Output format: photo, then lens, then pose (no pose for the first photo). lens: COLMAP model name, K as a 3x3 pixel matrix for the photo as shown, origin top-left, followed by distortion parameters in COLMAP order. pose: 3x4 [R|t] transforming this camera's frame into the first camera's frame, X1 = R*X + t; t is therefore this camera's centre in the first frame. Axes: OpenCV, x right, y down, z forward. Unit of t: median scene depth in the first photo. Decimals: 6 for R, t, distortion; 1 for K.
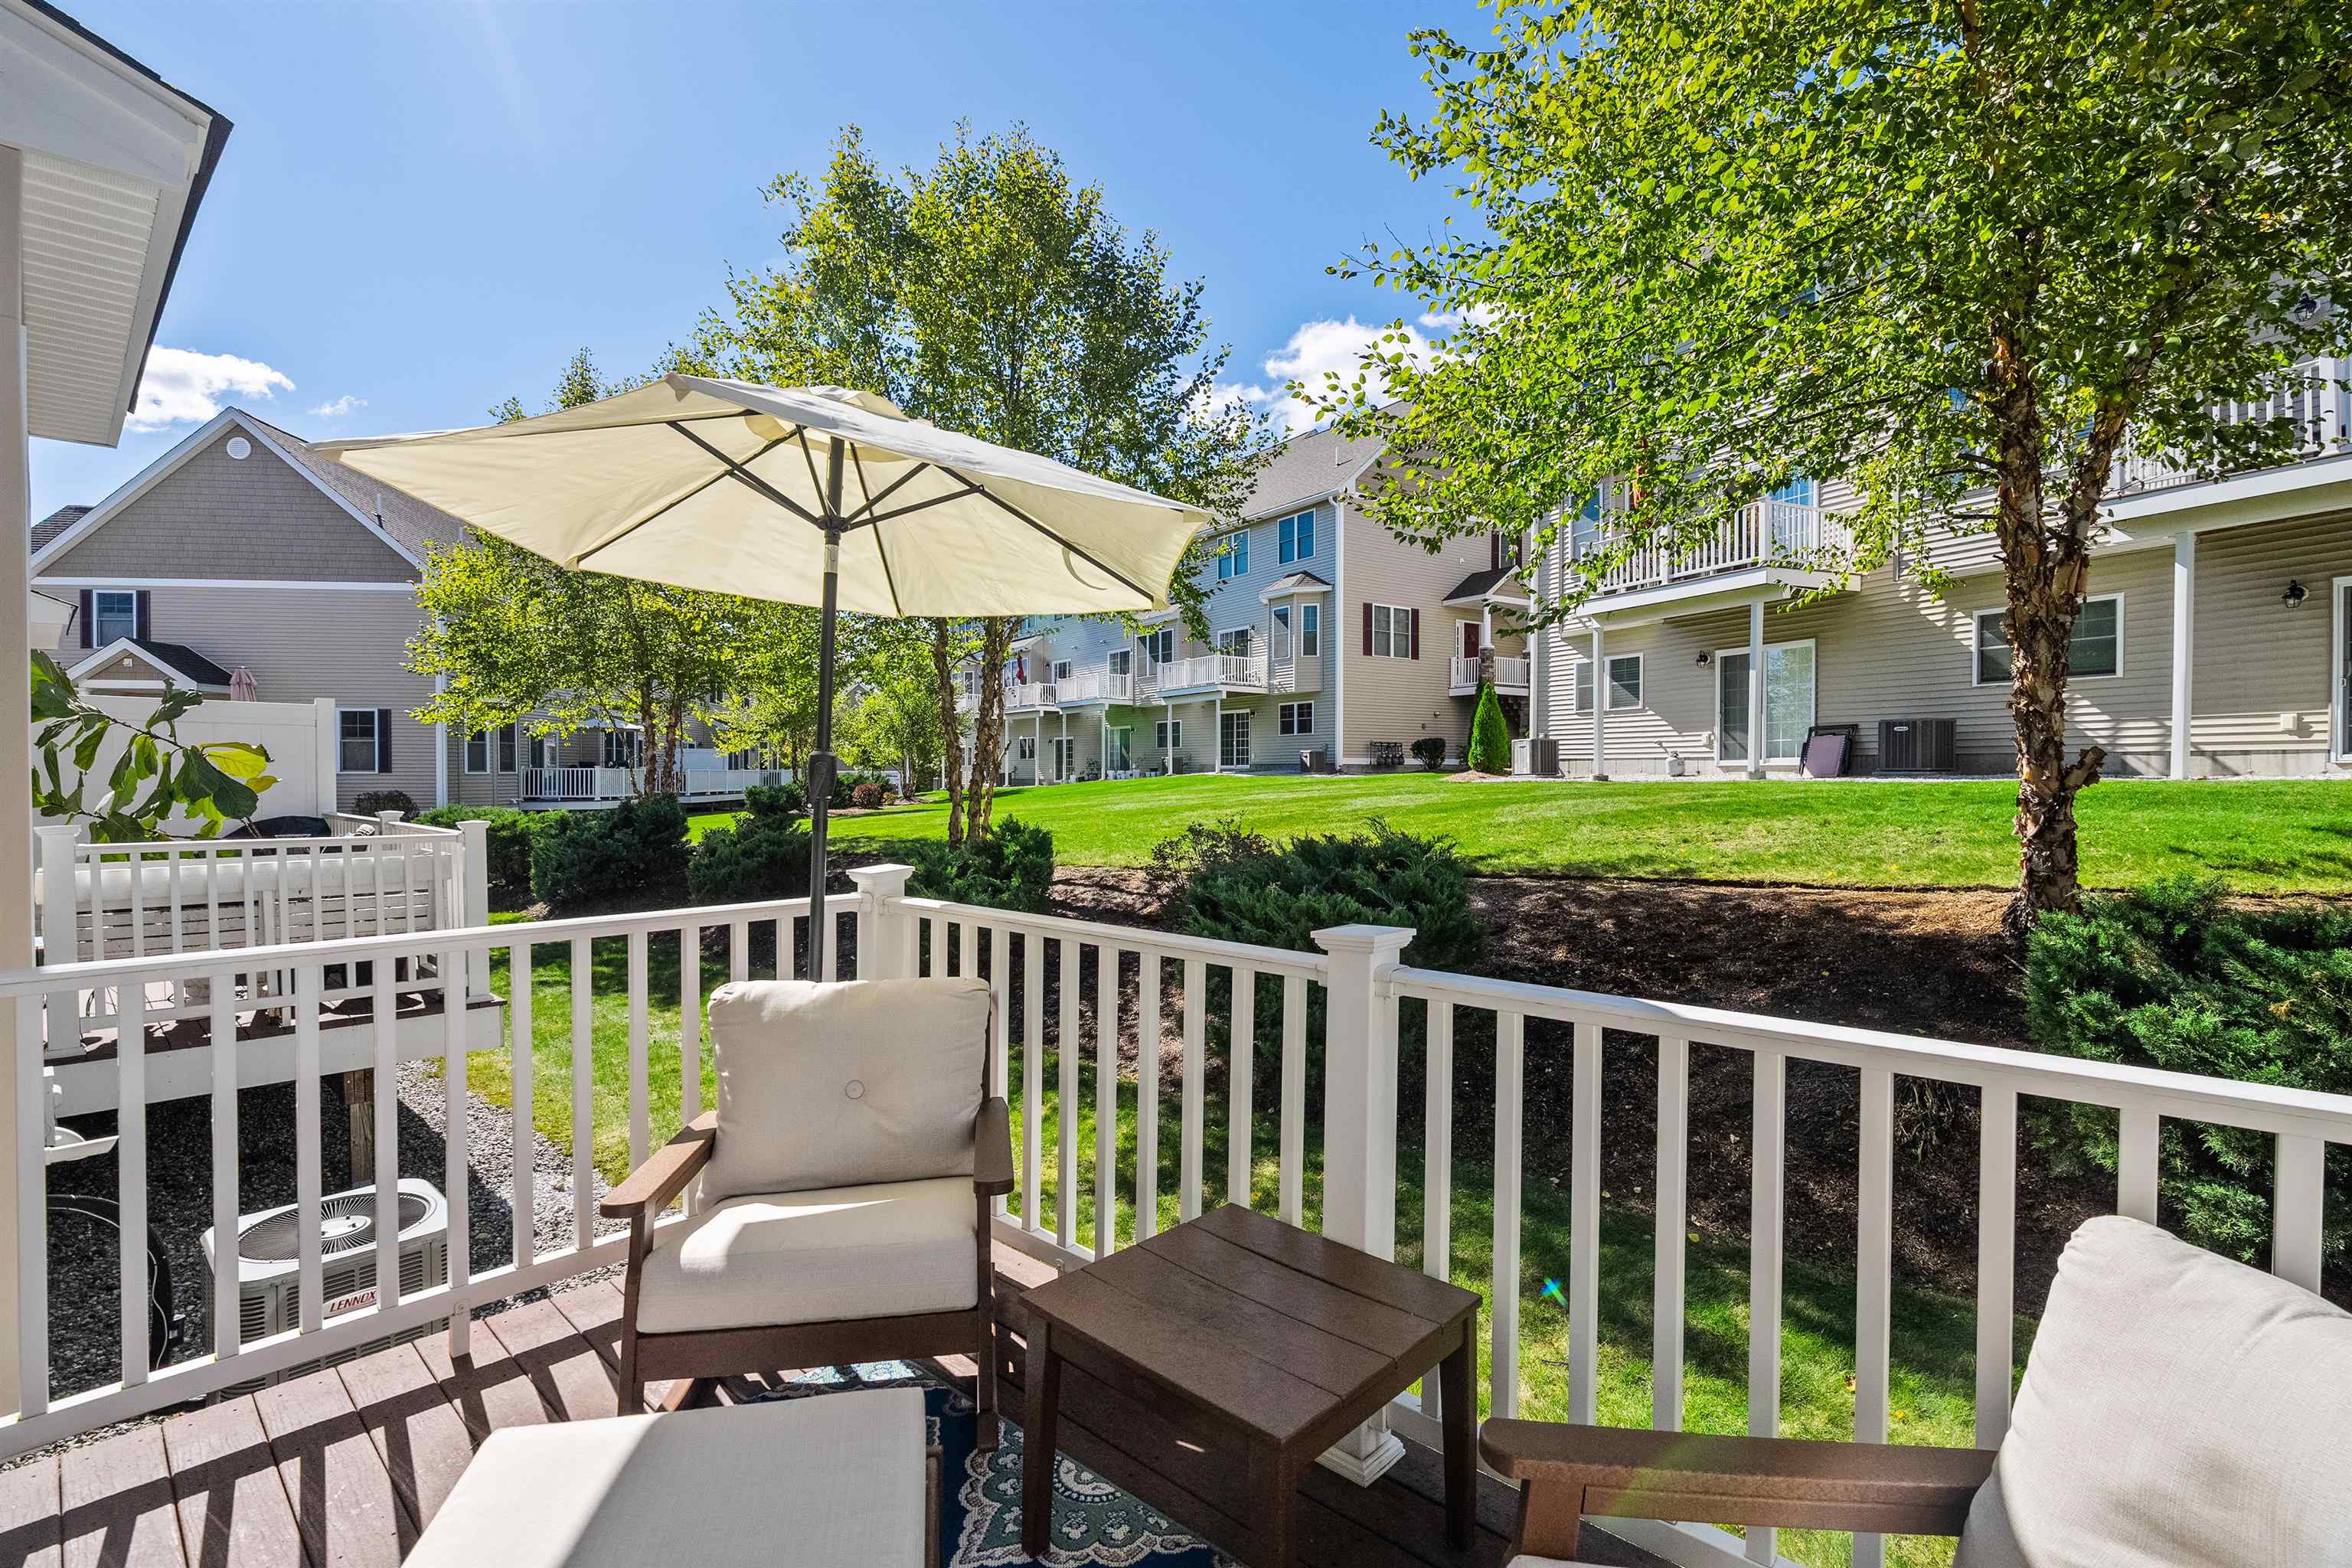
lens RADIAL K [[1071.3, 0, 1181.1], [0, 1071.3, 794.4], [0, 0, 1]] dist [0.001040, 0.000018]
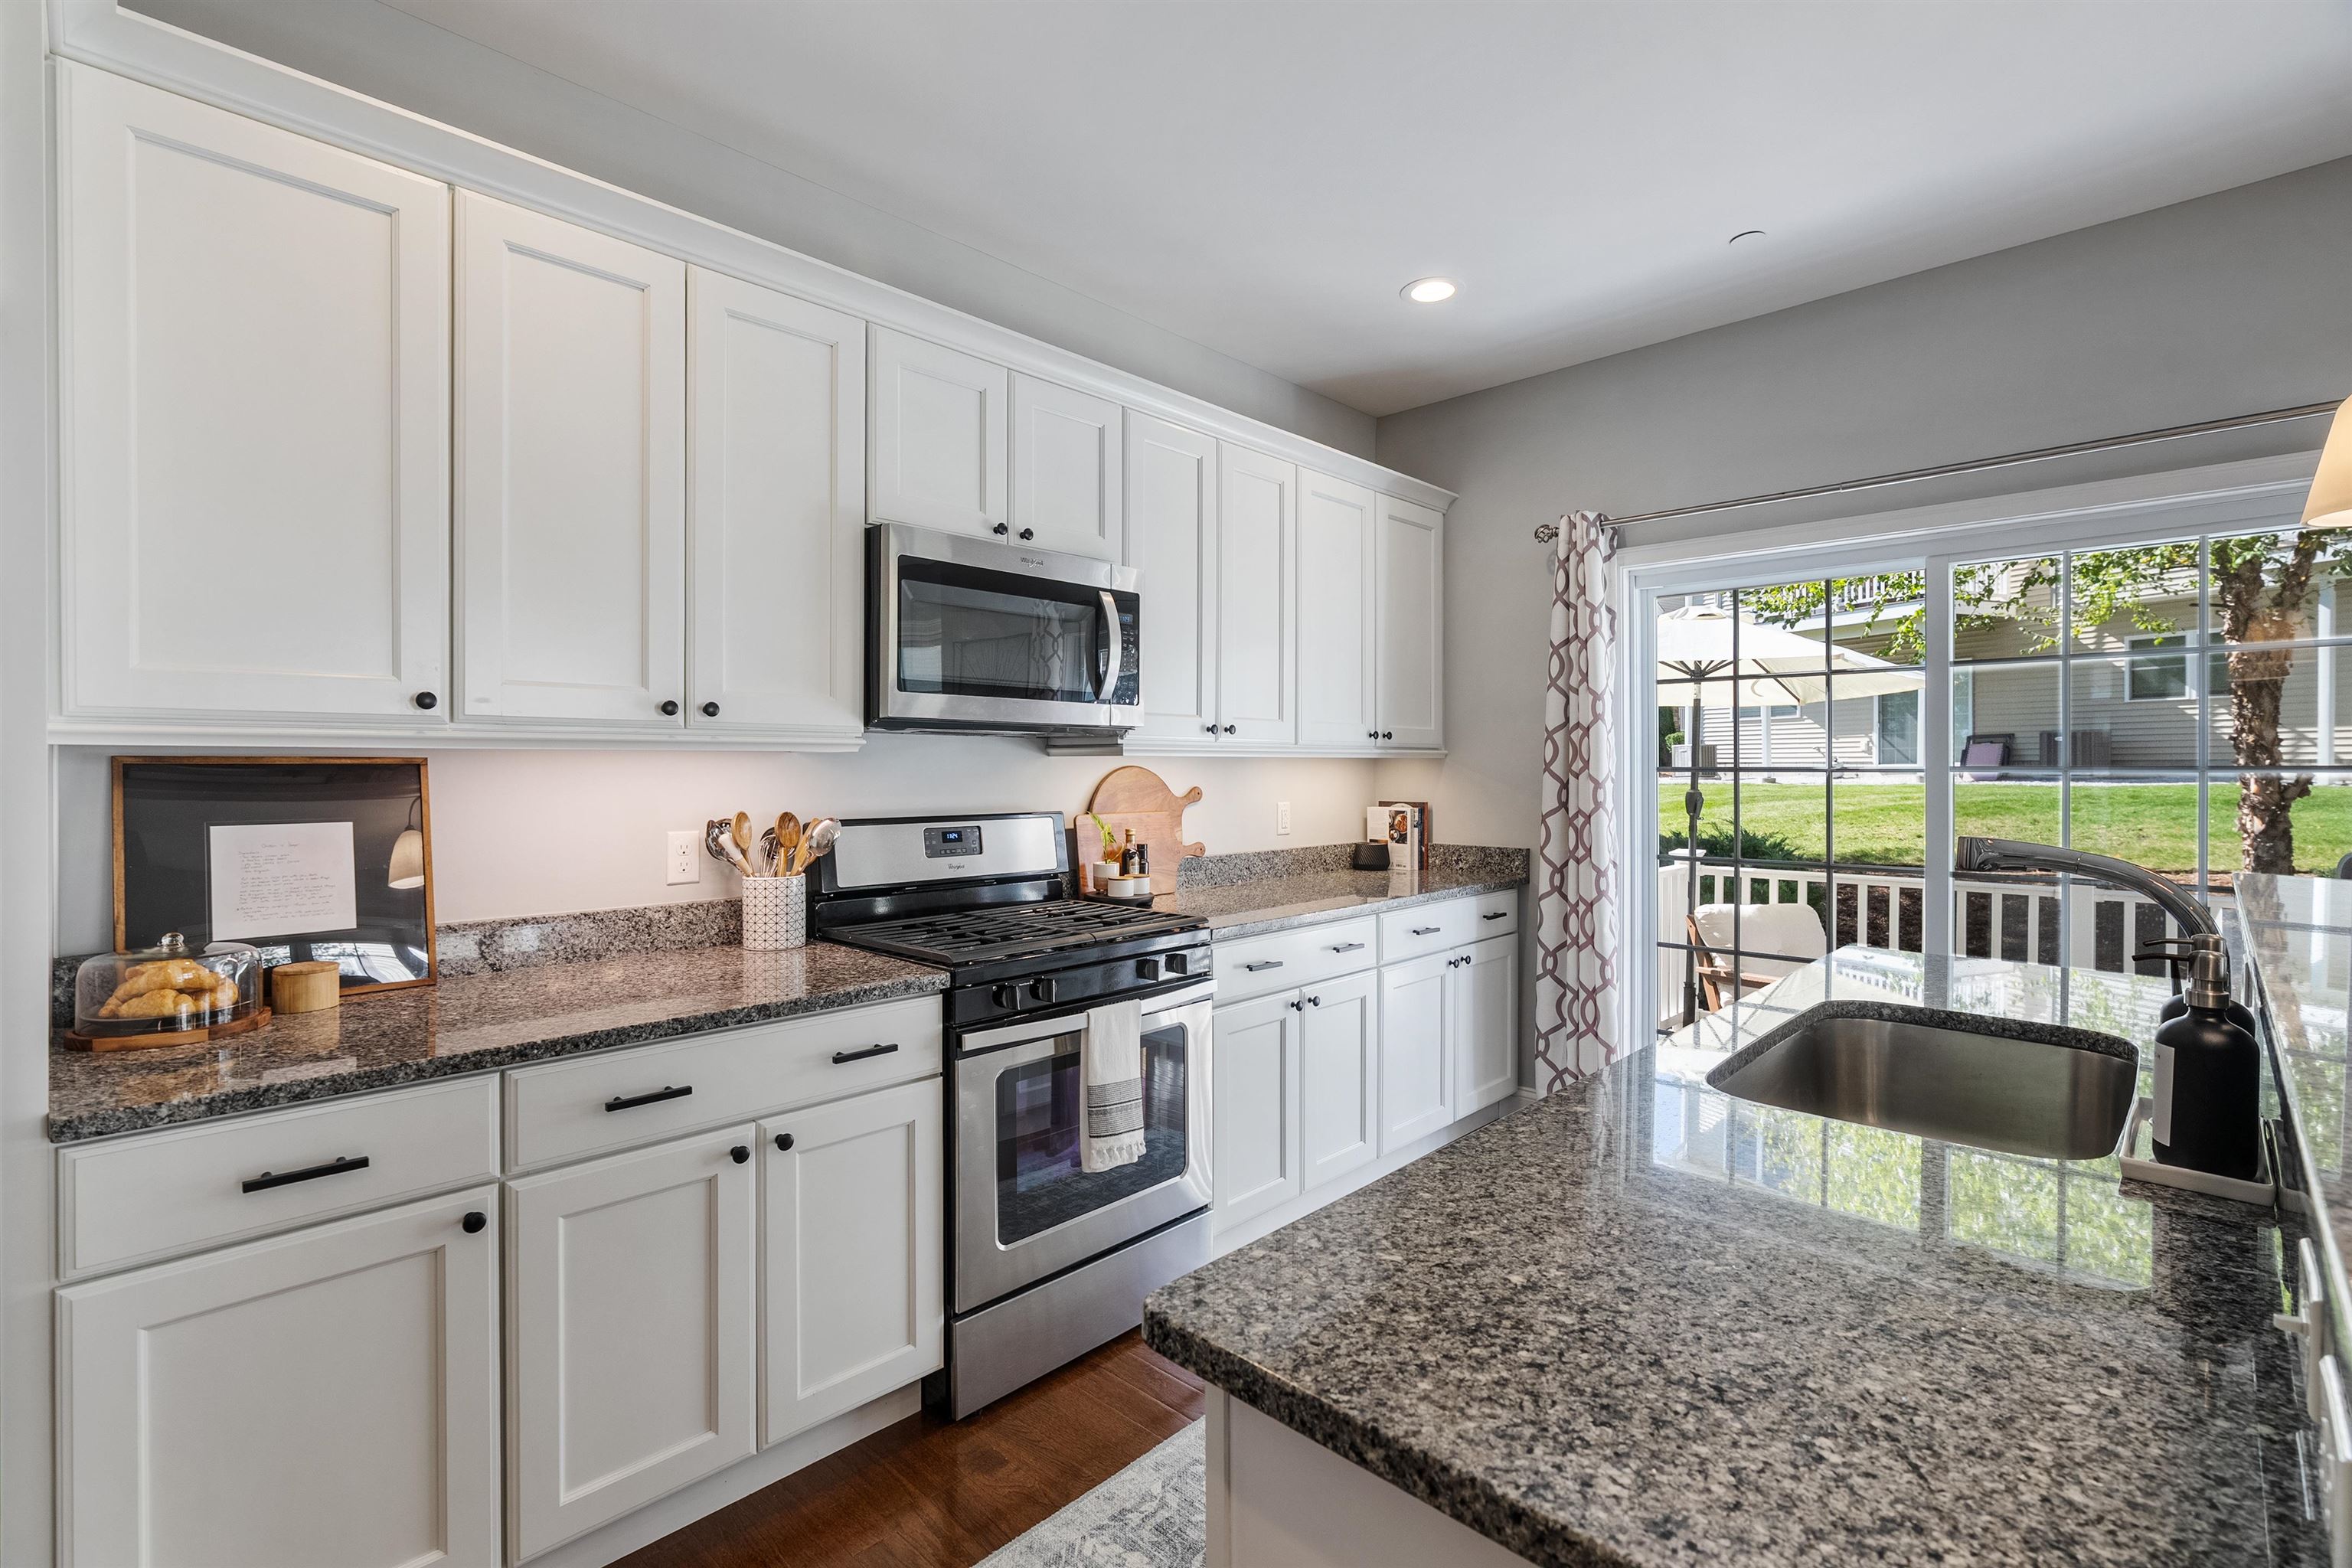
lens RADIAL K [[1071.3, 0, 1170.8], [0, 1071.3, 776.5], [0, 0, 1]] dist [0.001040, 0.000018]
pose [[0.998923, -0.002578, -0.046323, -0.511992], [0.002015, 0.999924, -0.012186, -0.018527], [0.046350, 0.012079, 0.998852, -0.432333]]
